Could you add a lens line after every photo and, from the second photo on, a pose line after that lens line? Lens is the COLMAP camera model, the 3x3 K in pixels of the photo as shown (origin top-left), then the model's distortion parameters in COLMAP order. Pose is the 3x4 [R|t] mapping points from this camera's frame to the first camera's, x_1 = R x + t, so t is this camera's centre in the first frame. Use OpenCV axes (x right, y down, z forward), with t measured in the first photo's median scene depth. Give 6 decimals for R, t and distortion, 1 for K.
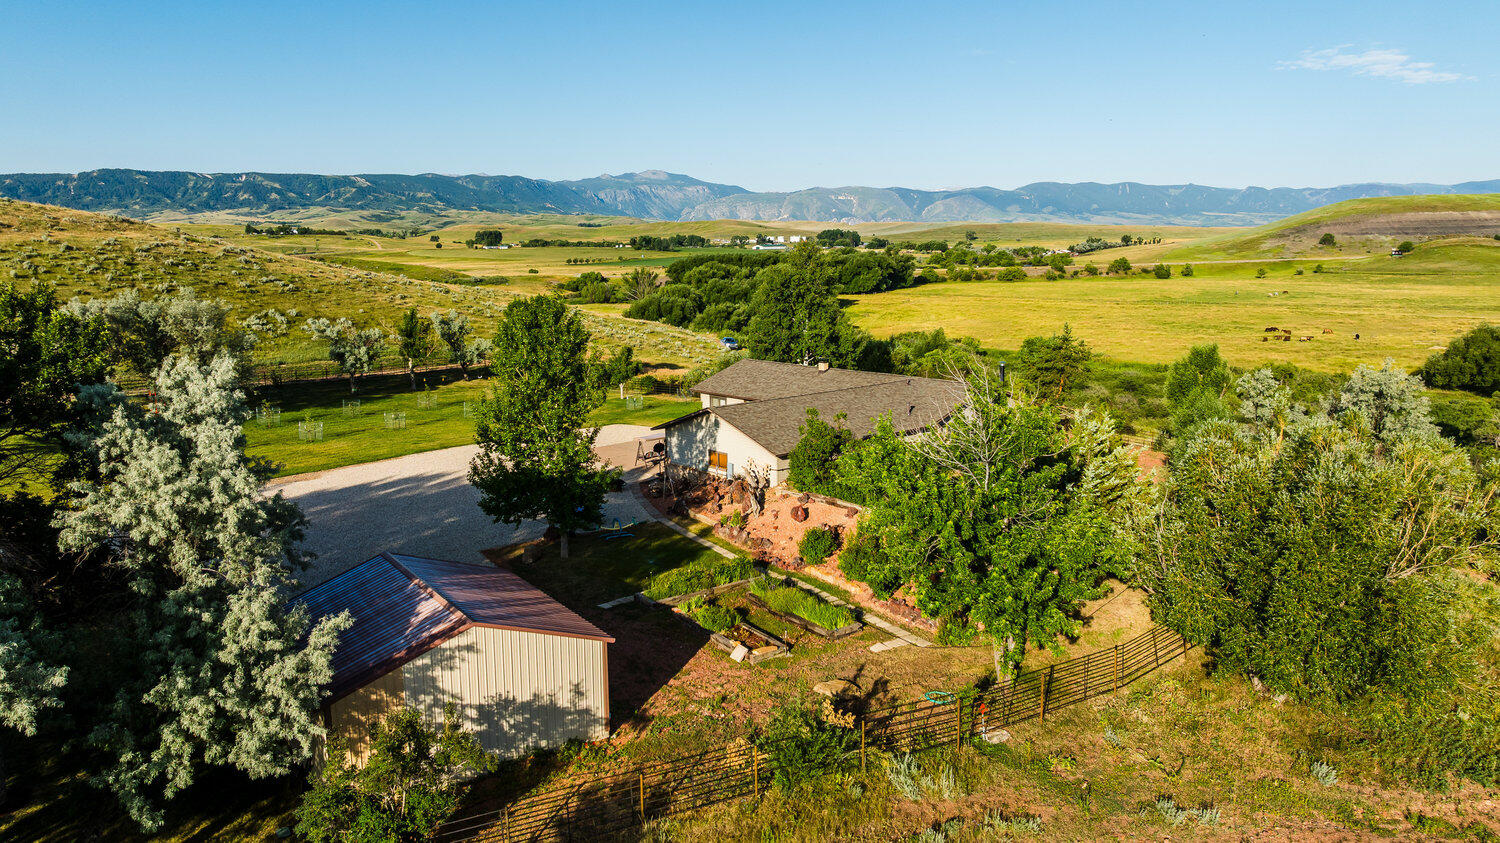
lens RADIAL K [[1055.4, 0, 751.7], [0, 1055.4, 420.0], [0, 0, 1]] dist [-0.023436, 0.021799]
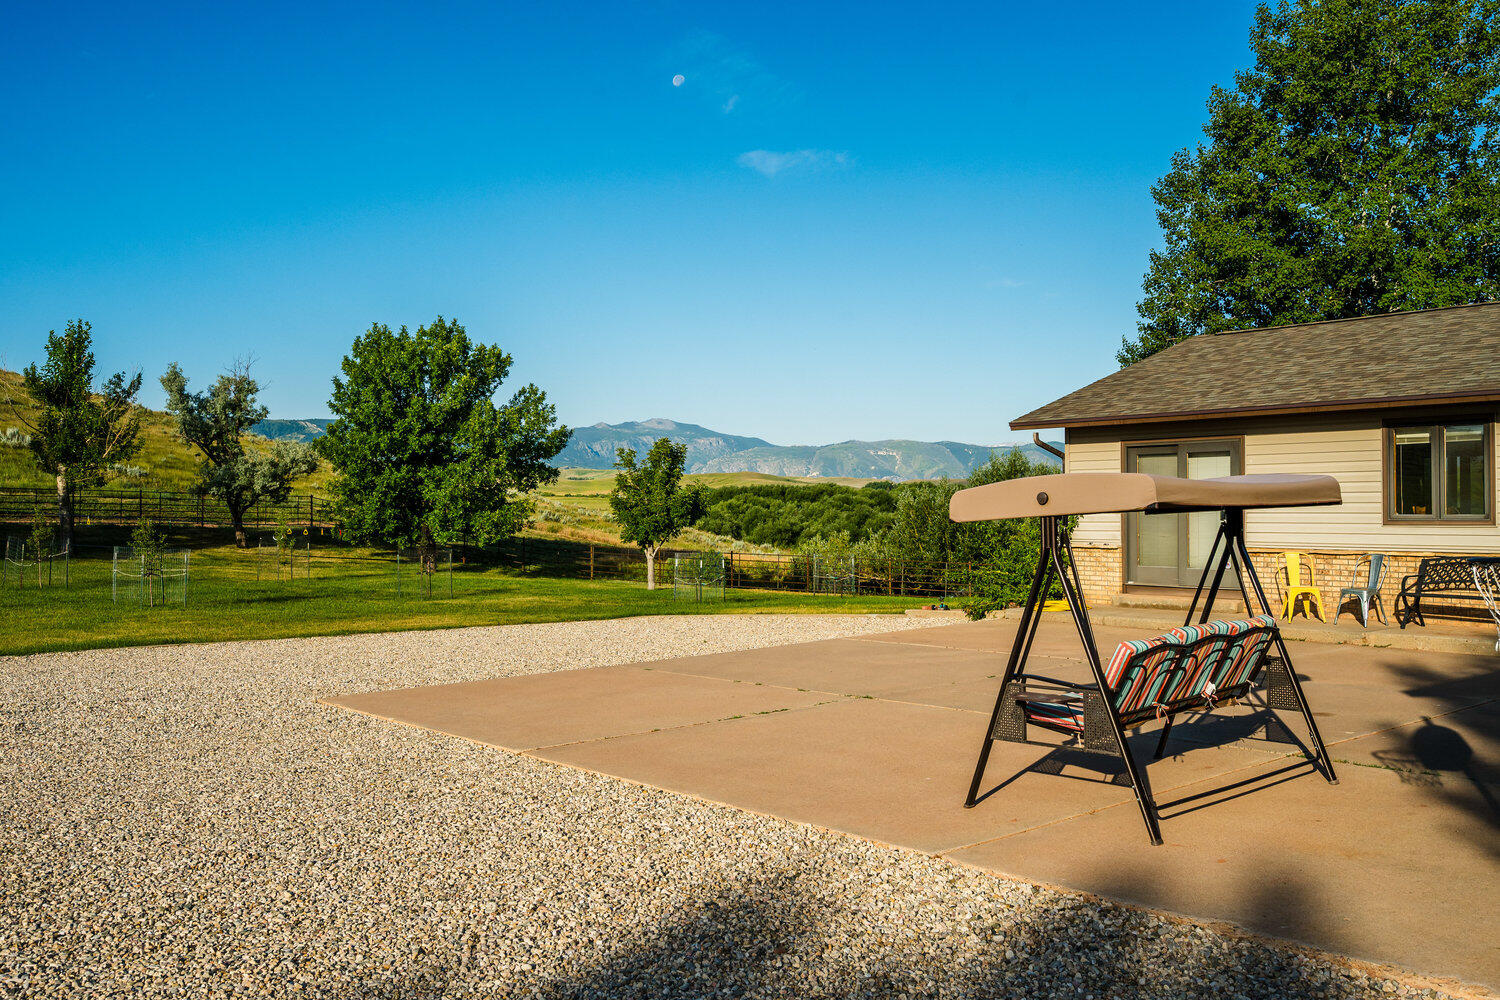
lens RADIAL K [[1276.7, 0, 746.1], [0, 1276.7, 499.1], [0, 0, 1]] dist [0.039887, 0.003116]
pose [[0.999722, 0.009508, -0.021573, -0.005378], [-0.013049, 0.985279, -0.170453, 0.001567], [0.019635, 0.170687, 0.985130, 0.037525]]
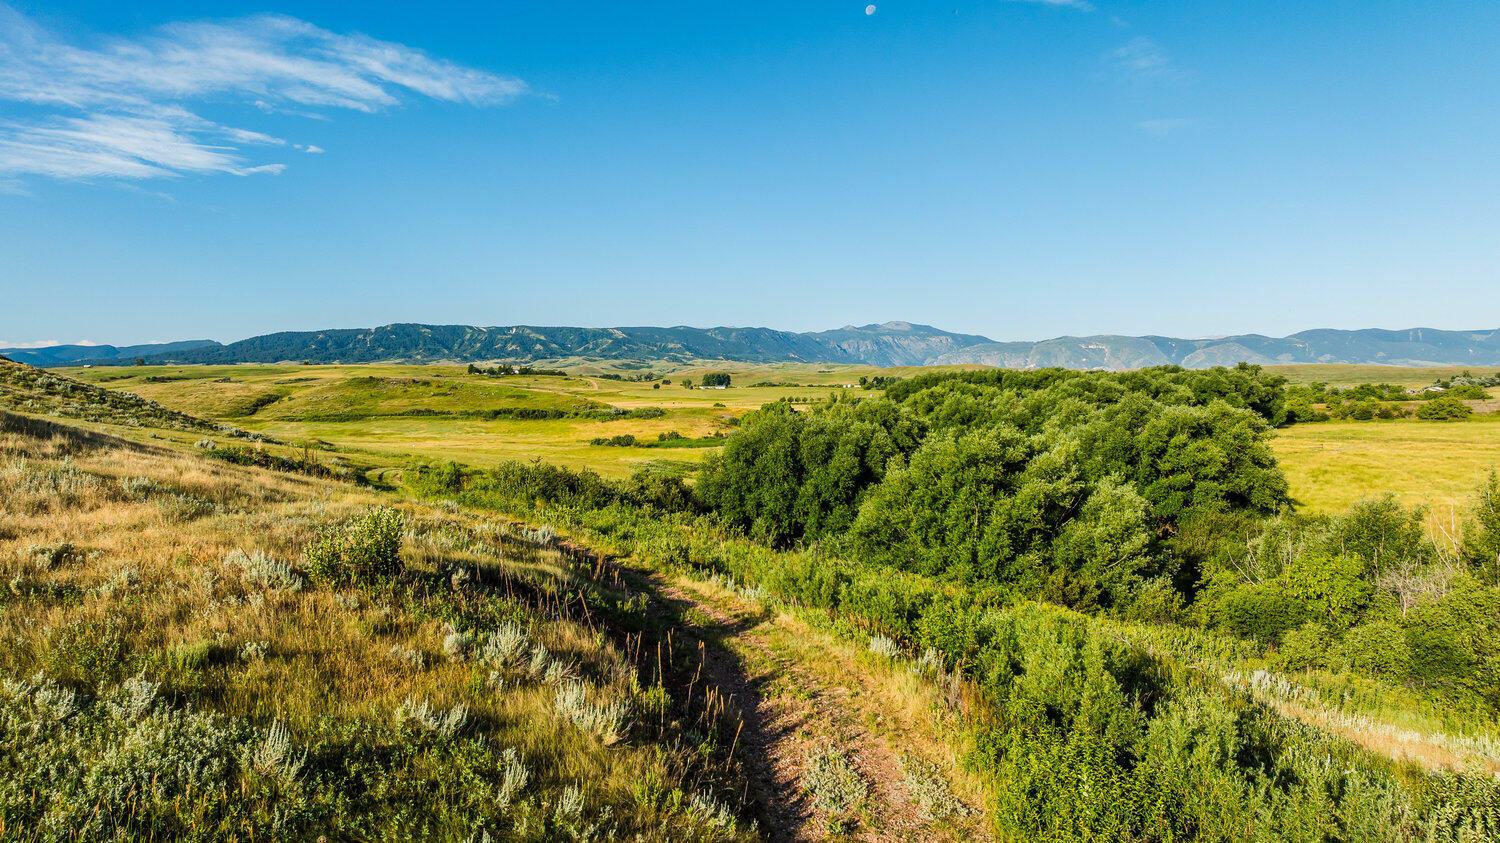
lens RADIAL K [[1055.4, 0, 747.2], [0, 1055.4, 422.2], [0, 0, 1]] dist [-0.023436, 0.021799]
pose [[0.973340, 0.008684, -0.229202, -0.003957], [-0.040305, 0.990209, -0.133644, -0.011913], [0.225798, 0.139319, 0.964161, 0.116788]]
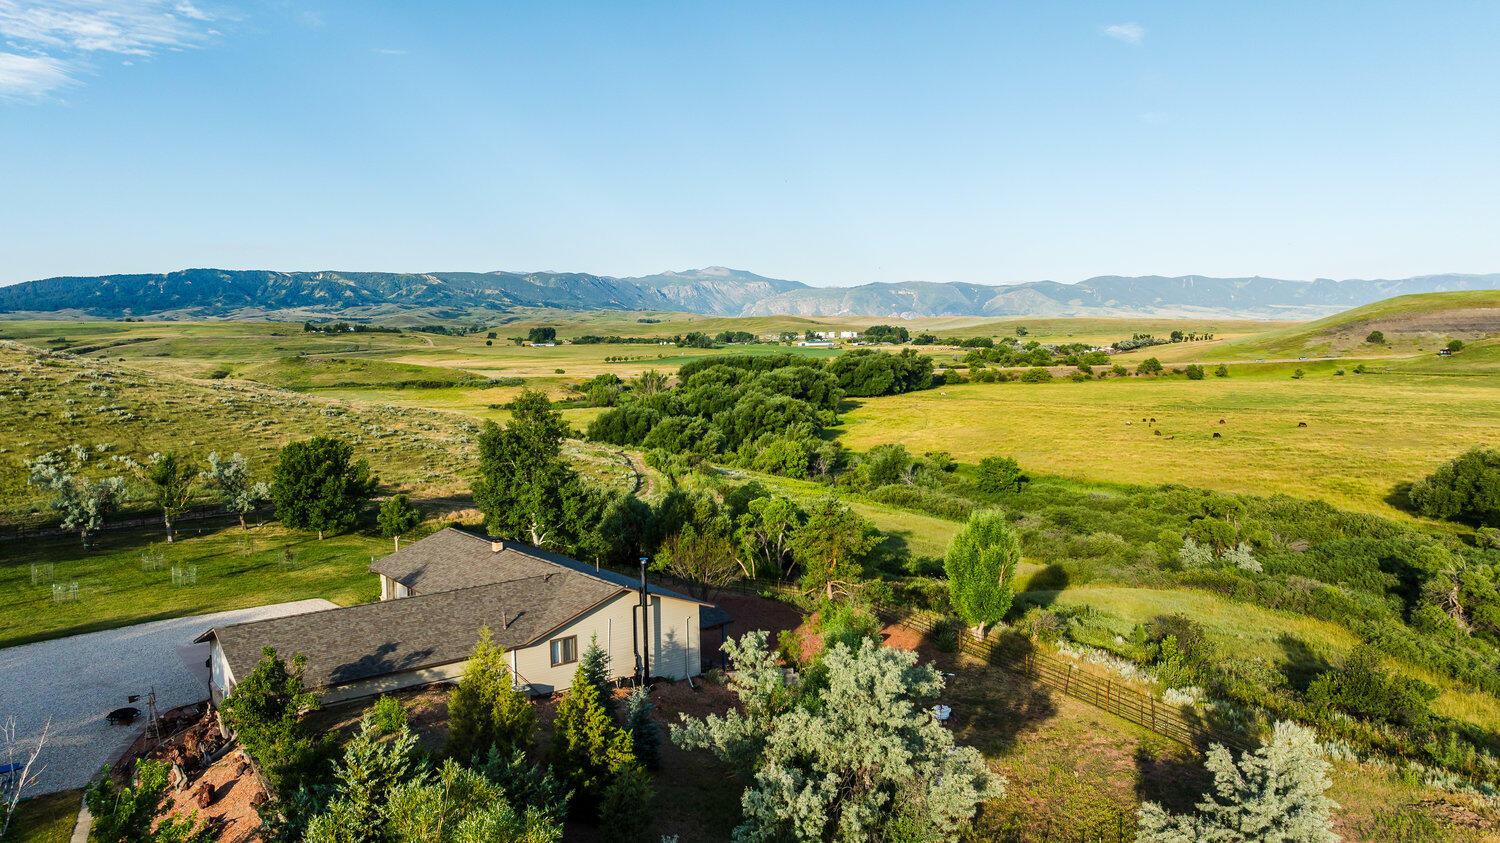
lens RADIAL K [[1055.4, 0, 751.2], [0, 1055.4, 421.6], [0, 0, 1]] dist [-0.023436, 0.021799]
pose [[0.998273, 0.001832, -0.058714, 0.015306], [-0.006890, 0.996267, -0.086049, -0.003774], [0.058337, 0.086305, 0.994559, 0.007779]]
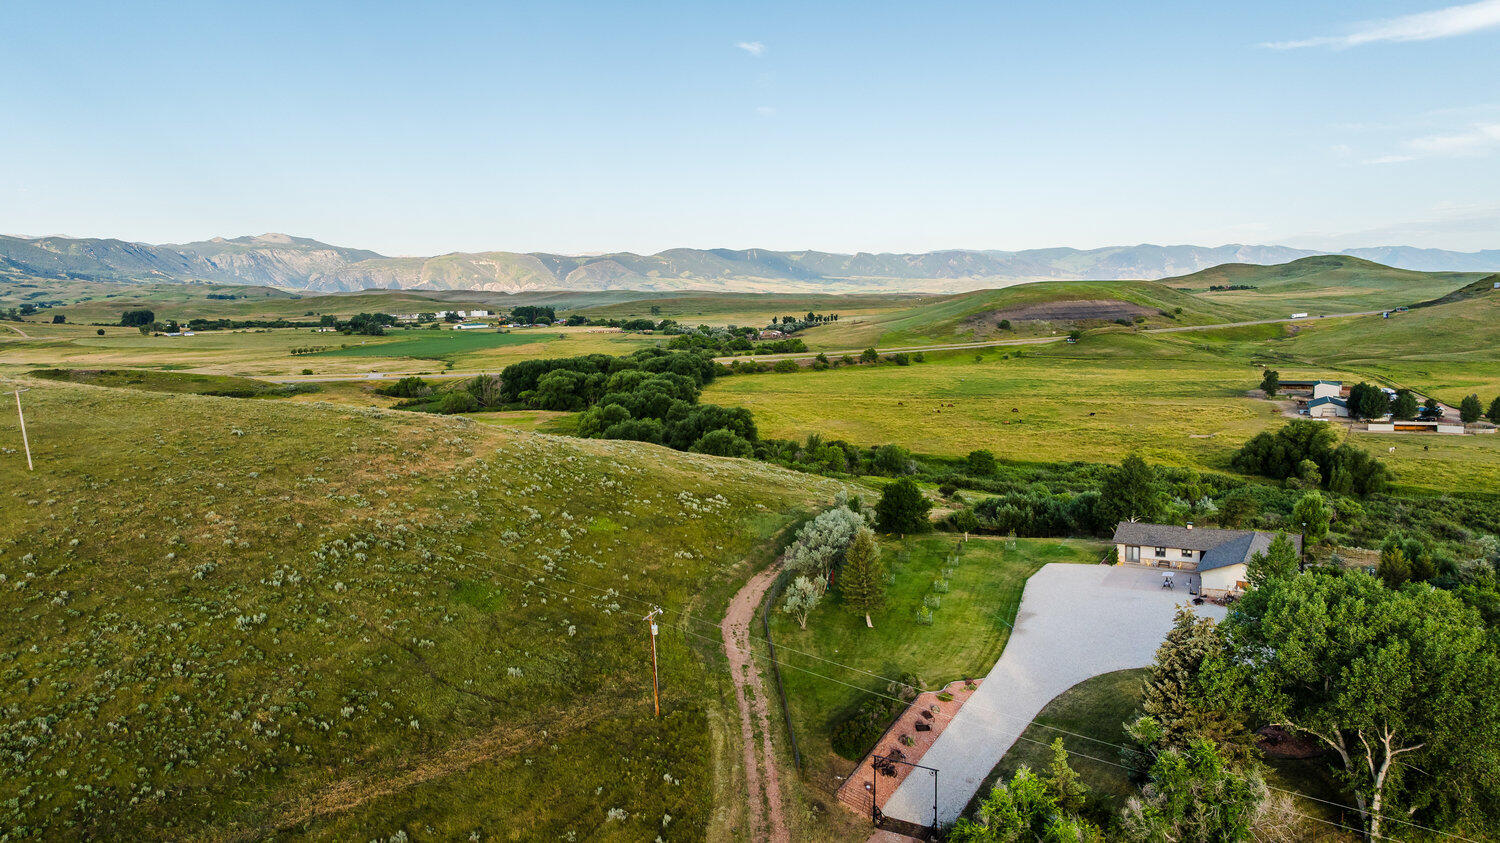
lens RADIAL K [[1055.4, 0, 750.3], [0, 1055.4, 423.7], [0, 0, 1]] dist [-0.023436, 0.021799]
pose [[0.944883, -0.046746, 0.324053, -0.062579], [0.064657, 0.996905, -0.044721, -0.009622], [-0.320959, 0.063209, 0.944981, -0.028037]]
